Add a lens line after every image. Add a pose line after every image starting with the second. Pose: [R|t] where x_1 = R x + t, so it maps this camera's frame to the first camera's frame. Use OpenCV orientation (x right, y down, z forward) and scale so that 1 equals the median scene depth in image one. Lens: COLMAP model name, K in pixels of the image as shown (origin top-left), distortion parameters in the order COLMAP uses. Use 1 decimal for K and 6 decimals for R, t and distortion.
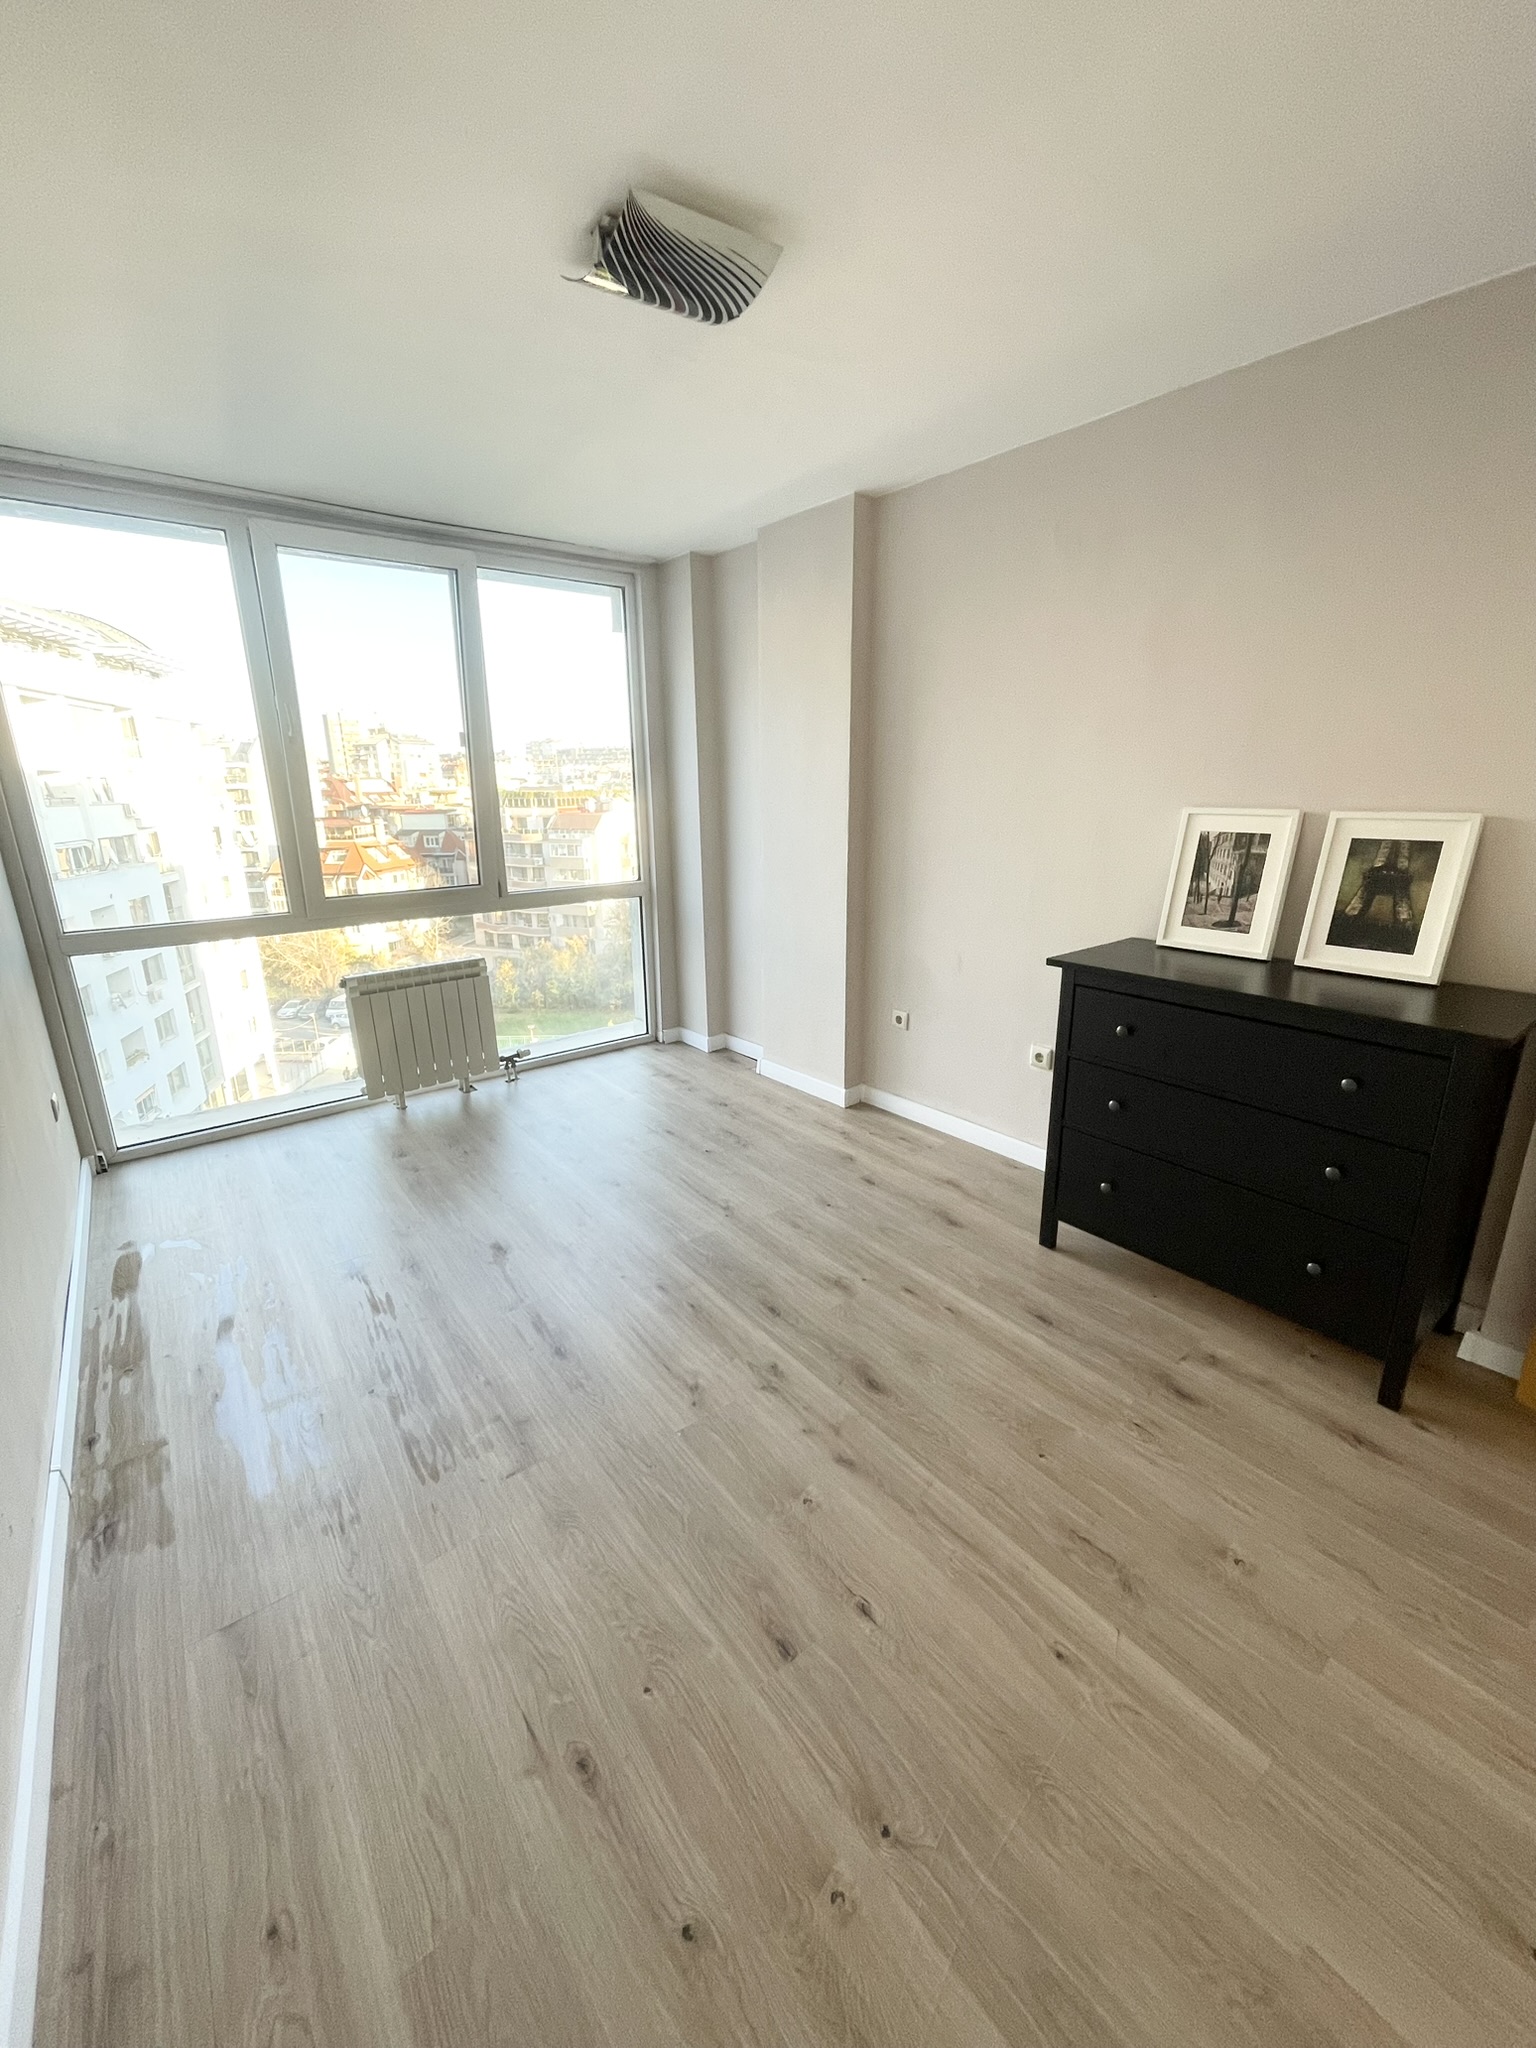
lens RADIAL K [[829.9, 0, 769.9], [0, 829.9, 1020.4], [0, 0, 1]] dist [0.000405, -0.000174]
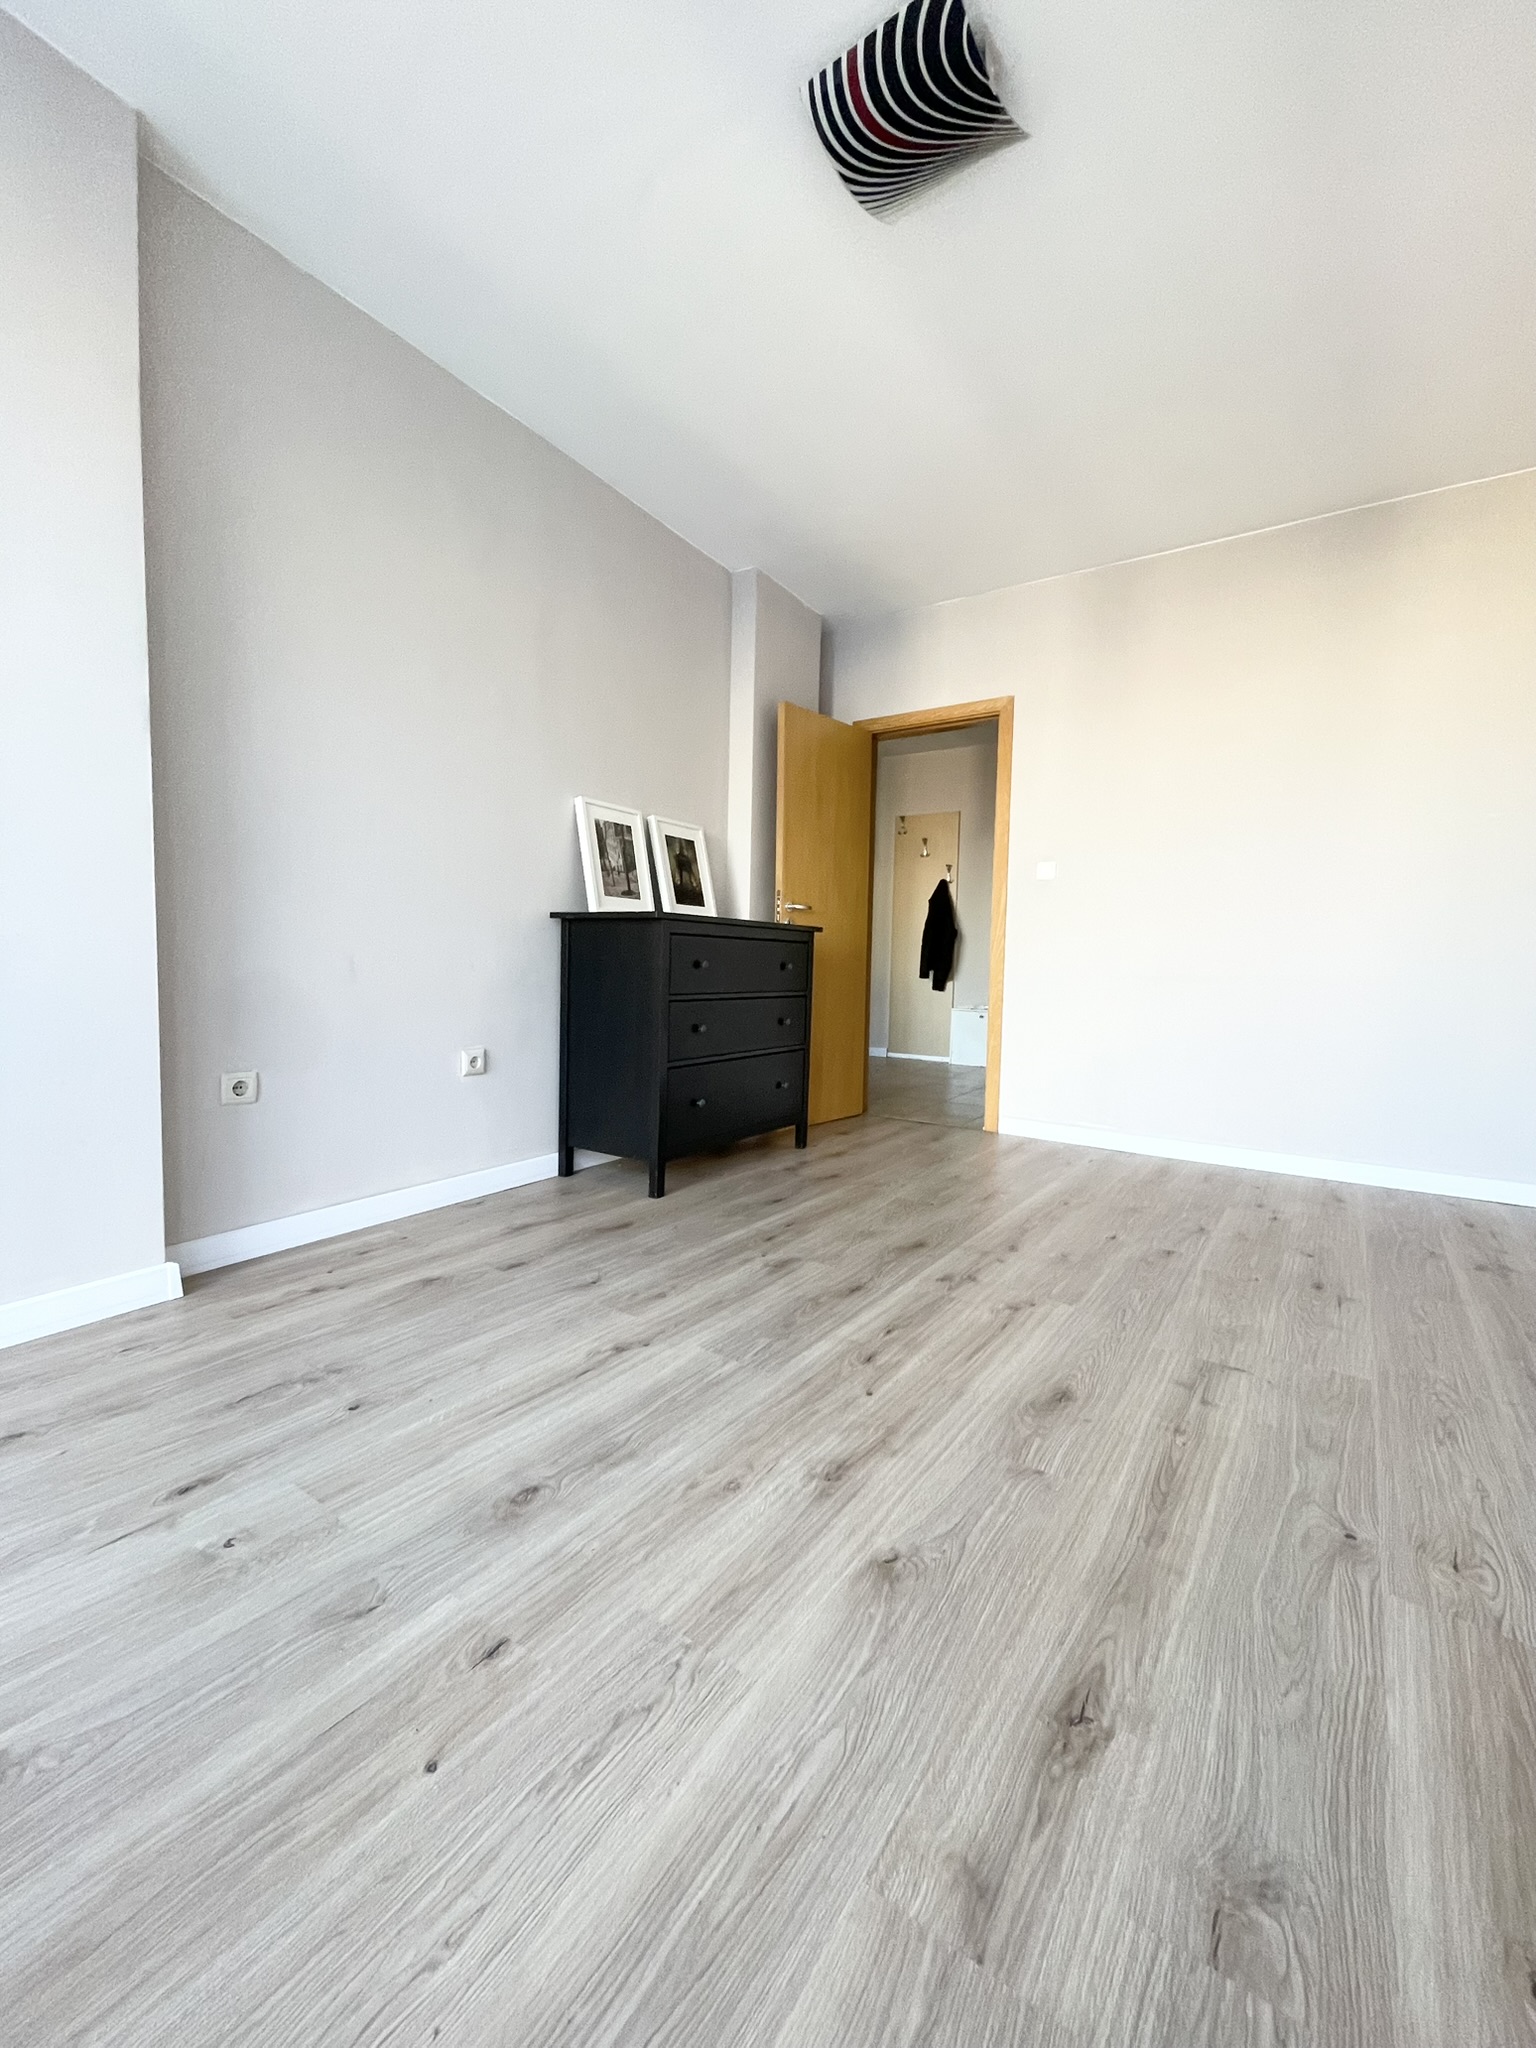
lens RADIAL K [[830.9, 0, 769.8], [0, 830.9, 1016.5], [0, 0, 1]] dist [0.002908, -0.002186]
pose [[-0.305488, -0.062397, 0.950149, -0.750089], [0.243113, 0.959668, 0.141187, -0.061527], [-0.920637, 0.274125, -0.277997, 1.216941]]
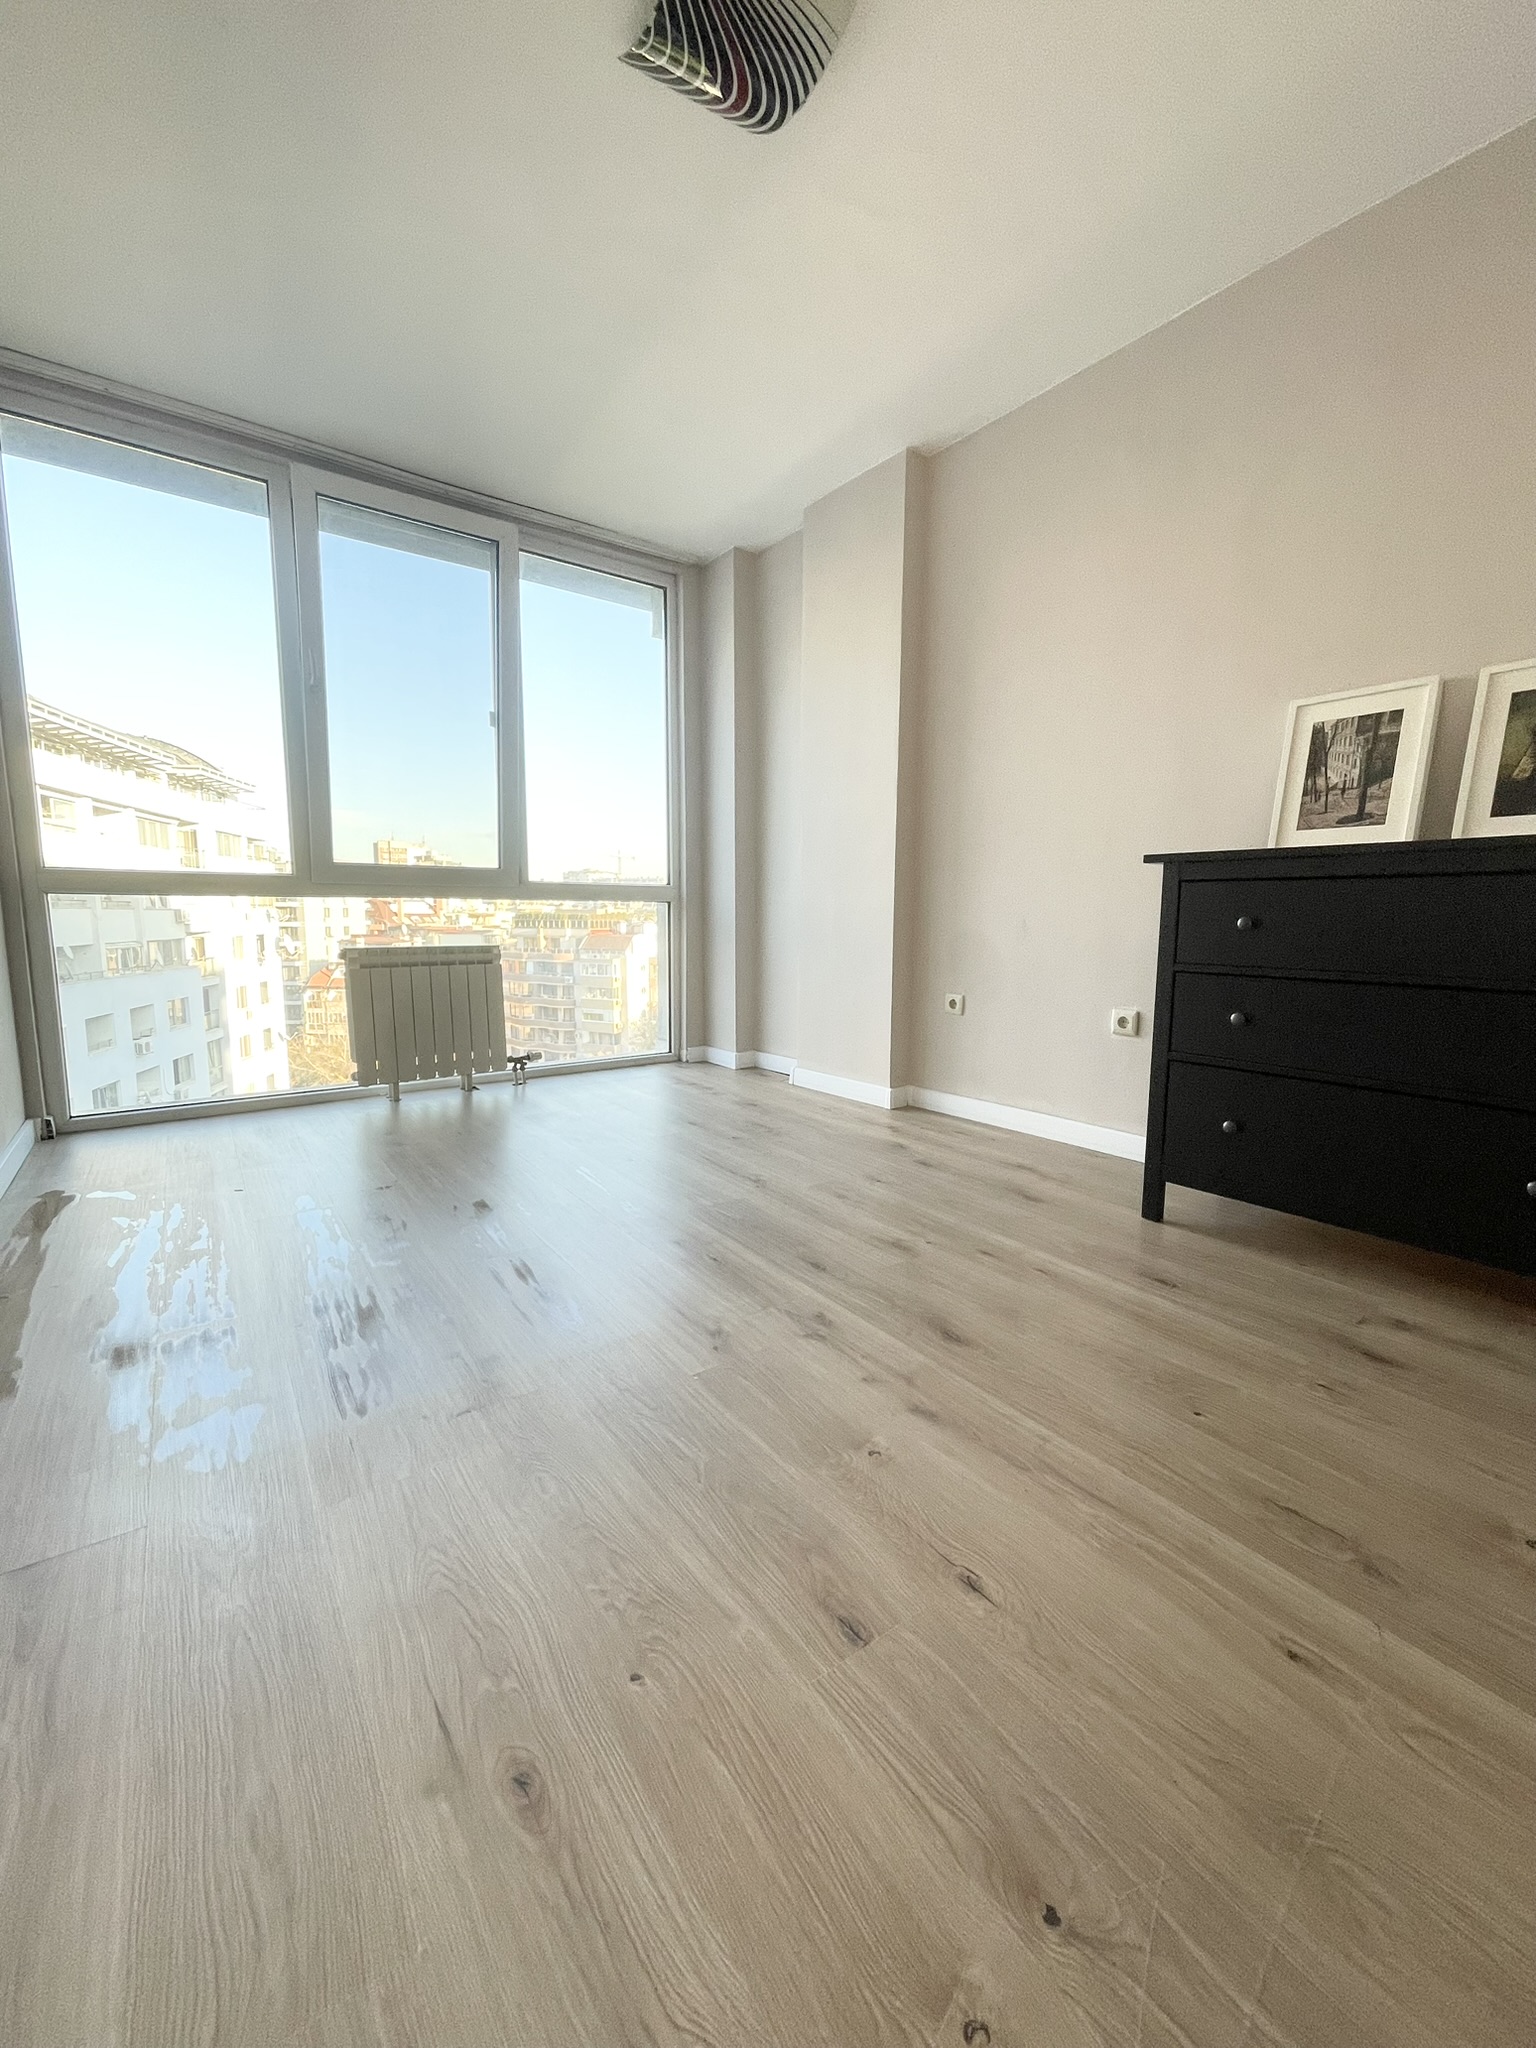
lens RADIAL K [[830.9, 0, 769.8], [0, 830.9, 1016.5], [0, 0, 1]] dist [0.002908, -0.002186]
pose [[0.999375, 0.019514, -0.029478, -0.021603], [-0.023854, 0.987641, -0.154905, 0.233386], [0.026091, 0.155512, 0.987489, 0.173818]]
